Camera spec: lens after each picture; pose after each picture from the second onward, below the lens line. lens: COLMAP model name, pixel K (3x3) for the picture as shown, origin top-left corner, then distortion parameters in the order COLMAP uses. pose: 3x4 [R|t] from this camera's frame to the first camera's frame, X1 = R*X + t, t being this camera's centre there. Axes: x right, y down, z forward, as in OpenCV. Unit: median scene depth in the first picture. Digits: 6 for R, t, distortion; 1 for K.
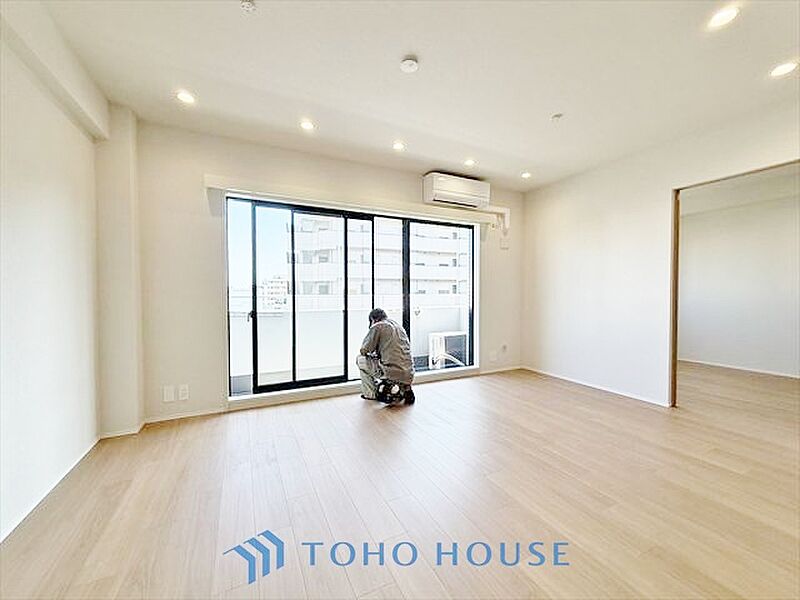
lens RADIAL K [[319.5, 0, 400.6], [0, 319.5, 299.8], [0, 0, 1]] dist [-0.000202, -0.001256]
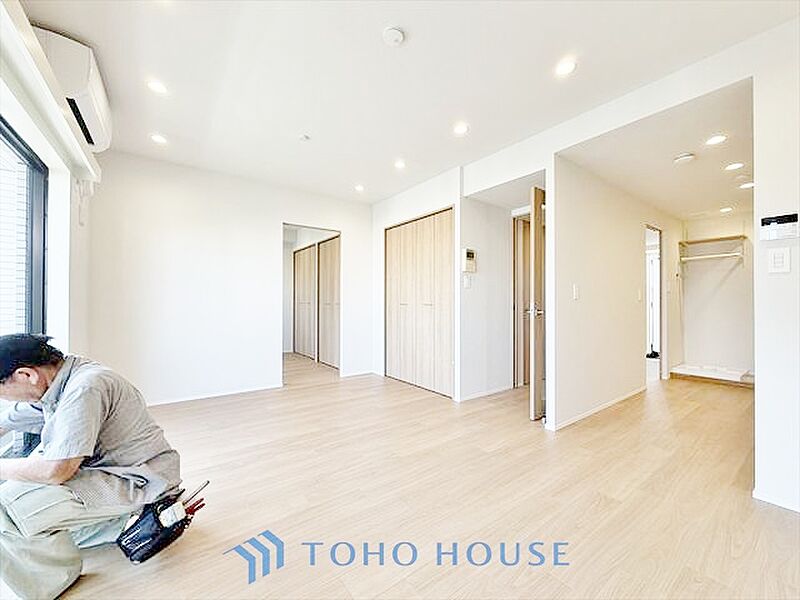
lens RADIAL K [[319.5, 0, 401.5], [0, 319.5, 300.8], [0, 0, 1]] dist [-0.000202, -0.001256]
pose [[-0.174690, 0.002444, 0.984620, -0.441807], [0.015820, 0.999875, 0.000325, -0.006859], [-0.984496, 0.015633, -0.174707, 0.602866]]
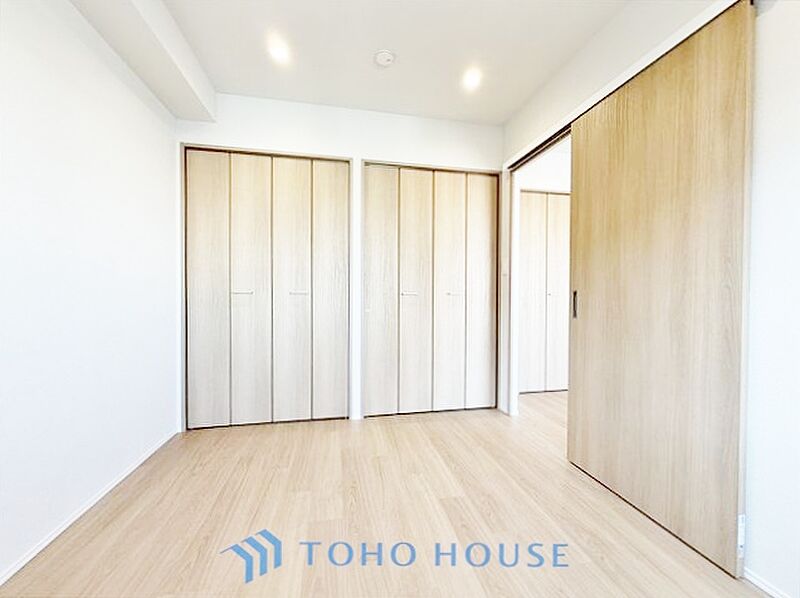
lens RADIAL K [[319.5, 0, 395.2], [0, 319.5, 295.0], [0, 0, 1]] dist [-0.000202, -0.001256]
pose [[-0.971253, -0.001160, 0.238046, 0.185741], [0.004516, 0.999718, 0.023297, -0.003004], [-0.238006, 0.023702, -0.970974, 0.944886]]
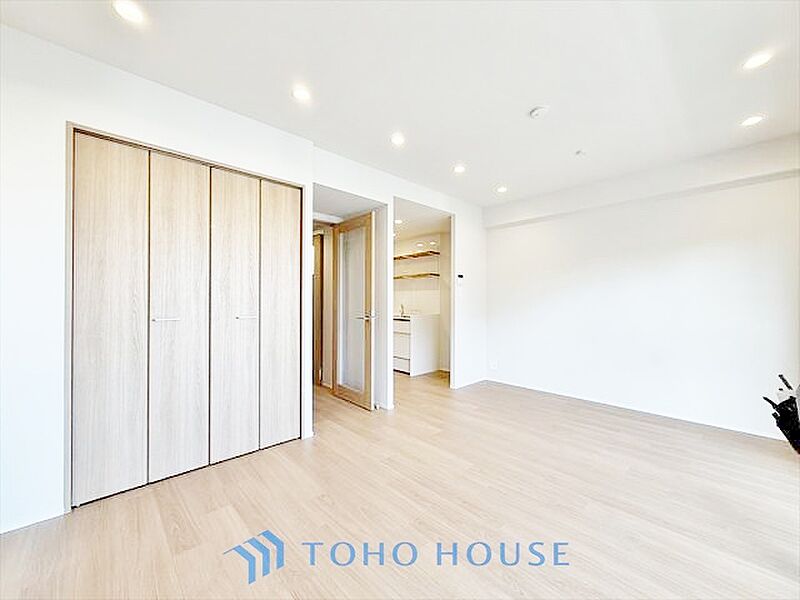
lens RADIAL K [[319.5, 0, 393.7], [0, 319.5, 298.9], [0, 0, 1]] dist [-0.000202, -0.001256]
pose [[-0.960939, -0.004530, -0.276722, 0.446386], [-0.007045, 0.999942, 0.008095, -0.036517], [0.276669, 0.009729, -0.960916, 1.037046]]
